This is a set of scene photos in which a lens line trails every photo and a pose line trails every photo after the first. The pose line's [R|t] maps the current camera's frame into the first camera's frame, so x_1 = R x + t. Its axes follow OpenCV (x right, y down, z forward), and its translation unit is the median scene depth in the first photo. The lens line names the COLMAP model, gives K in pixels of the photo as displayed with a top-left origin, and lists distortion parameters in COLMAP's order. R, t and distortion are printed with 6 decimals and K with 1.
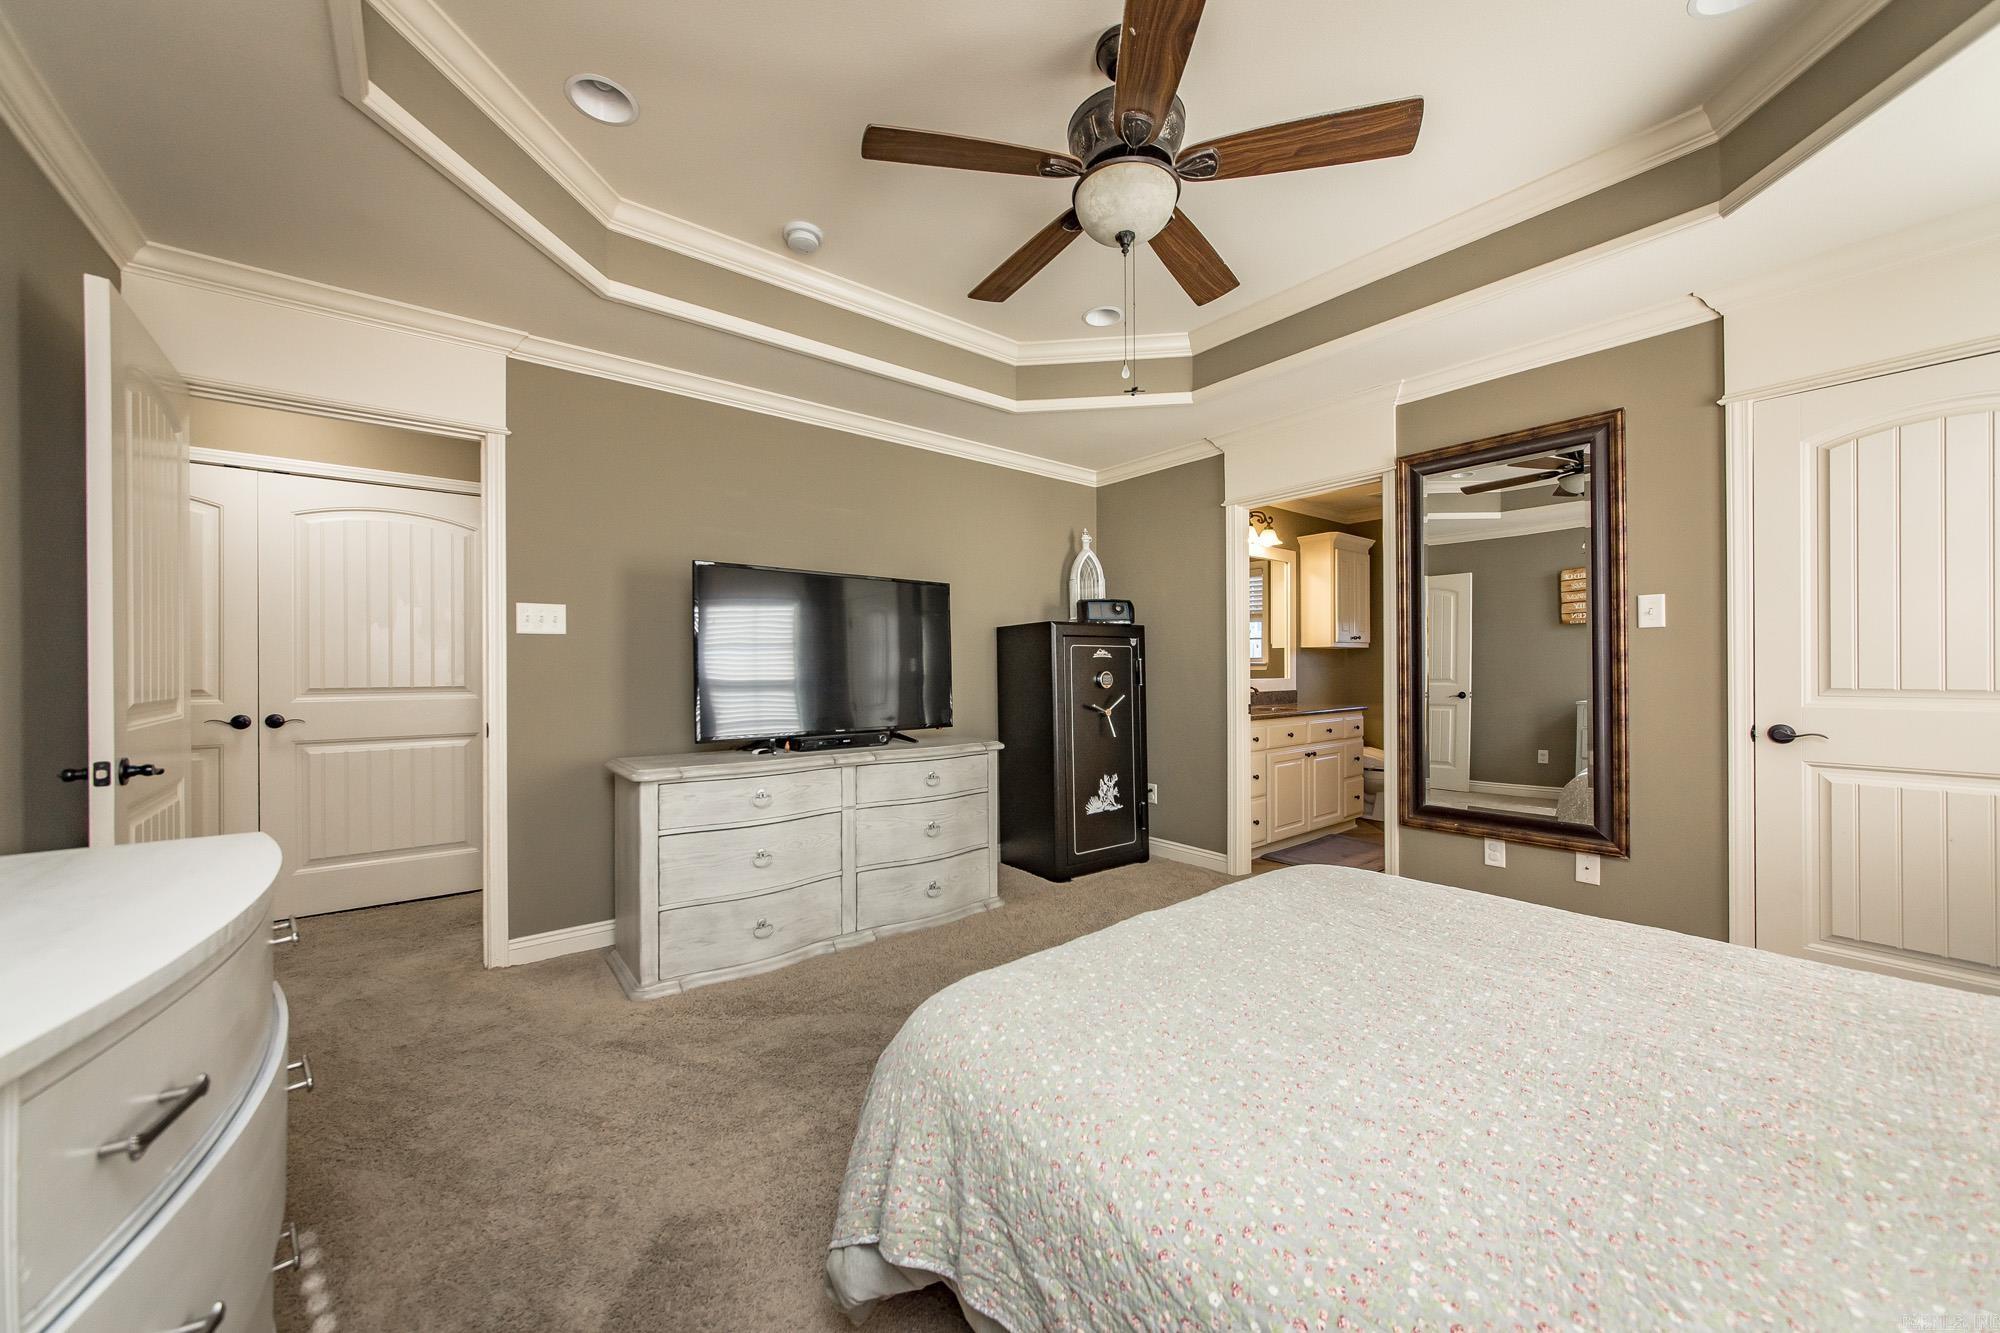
lens RADIAL K [[715.6, 0, 996.8], [0, 715.6, 663.3], [0, 0, 1]] dist [-0.000903, -0.000087]
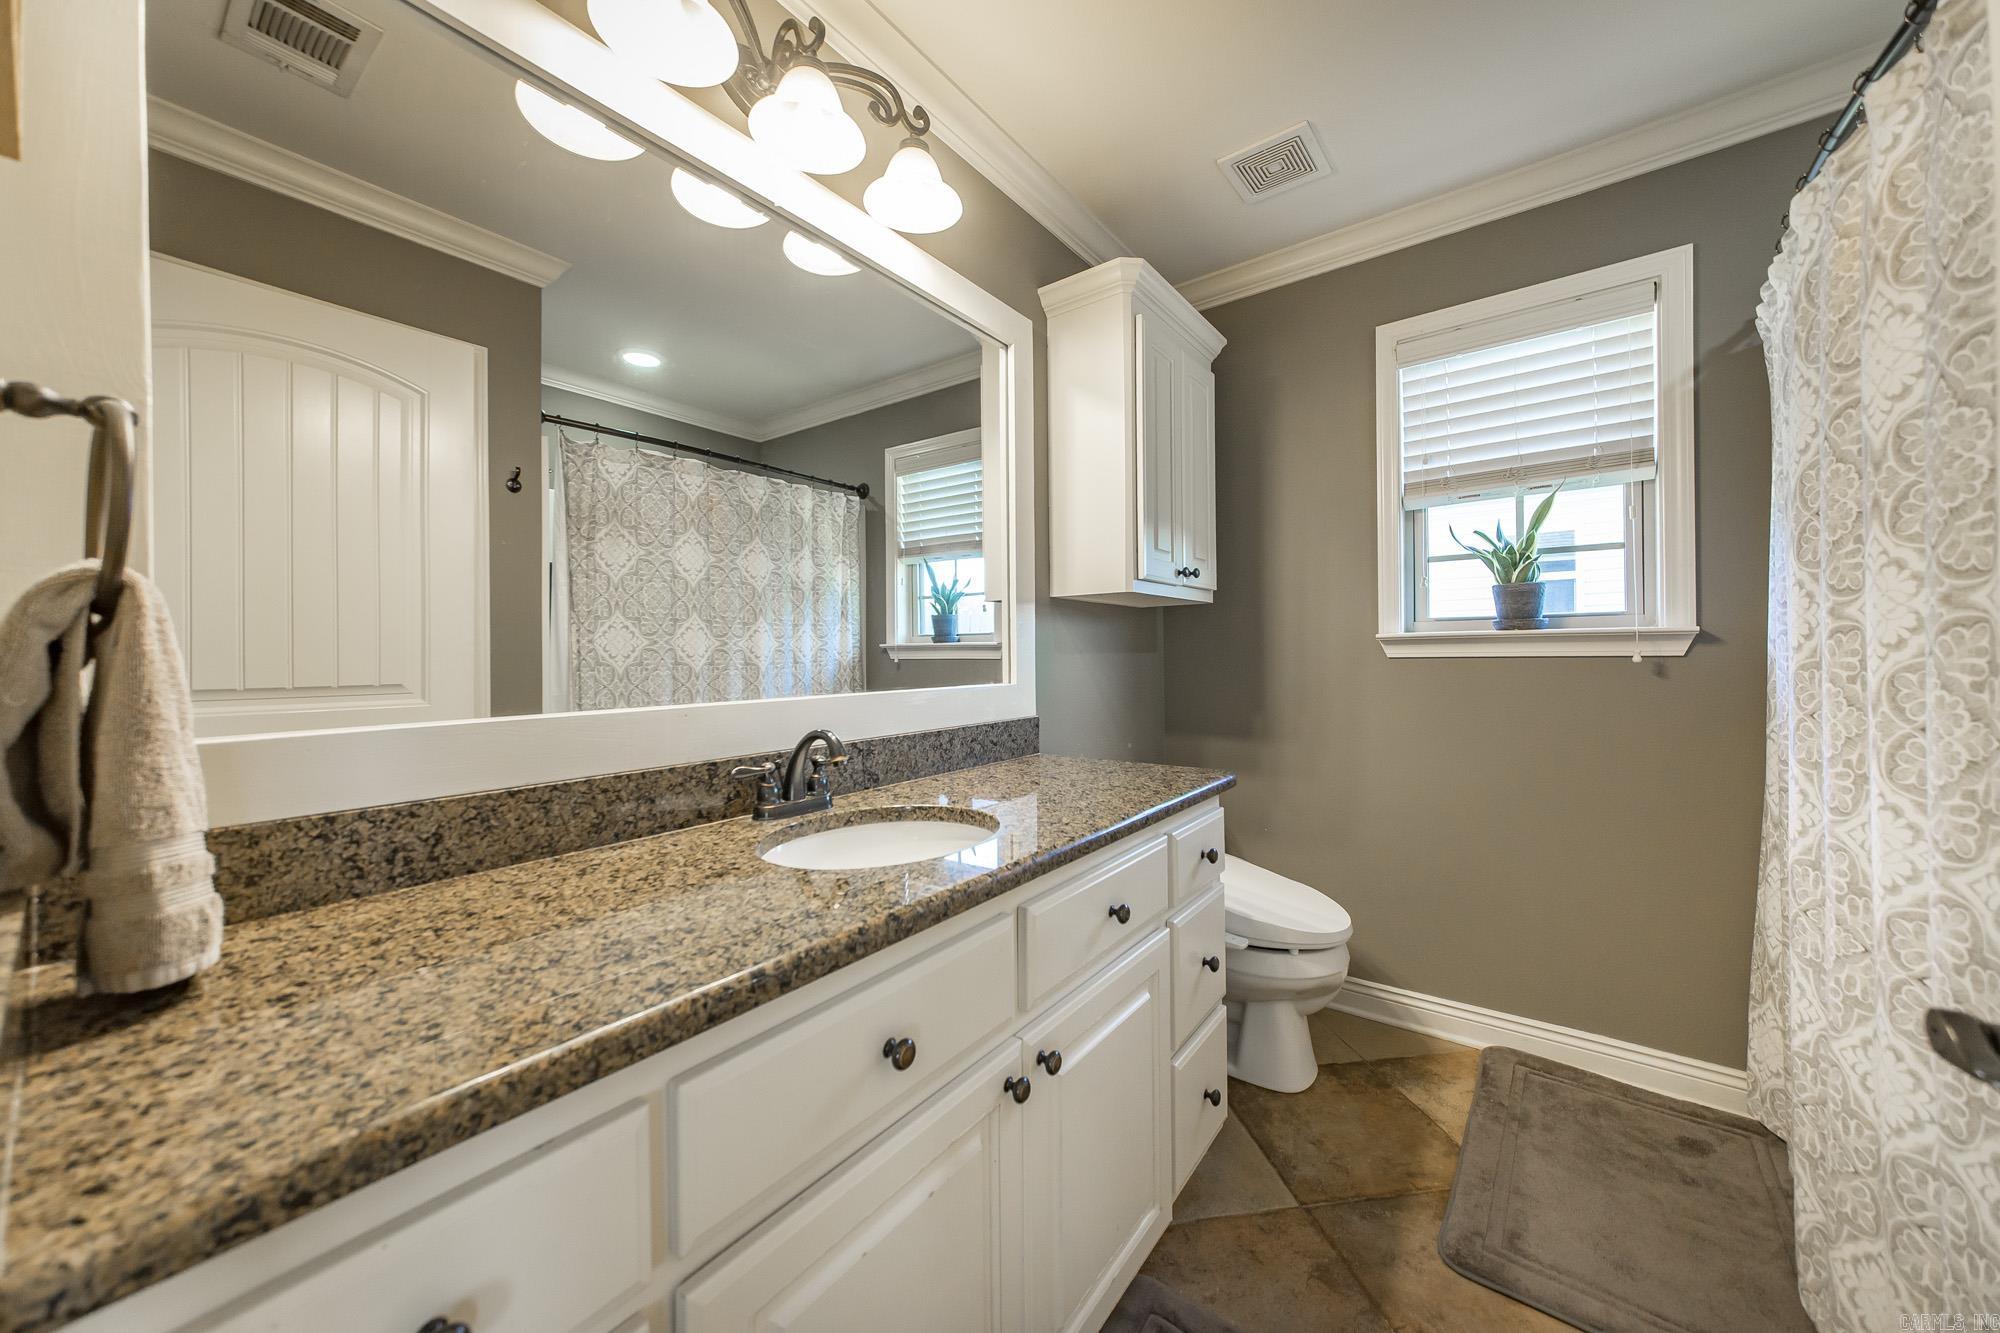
lens RADIAL K [[709.4, 0, 1001.7], [0, 709.4, 660.5], [0, 0, 1]] dist [0.000113, 0.000185]
pose [[0.967966, -0.009542, 0.250899, 0.314443], [0.007479, 0.999930, 0.009175, 0.006718], [-0.250968, -0.007004, 0.967970, 0.665953]]
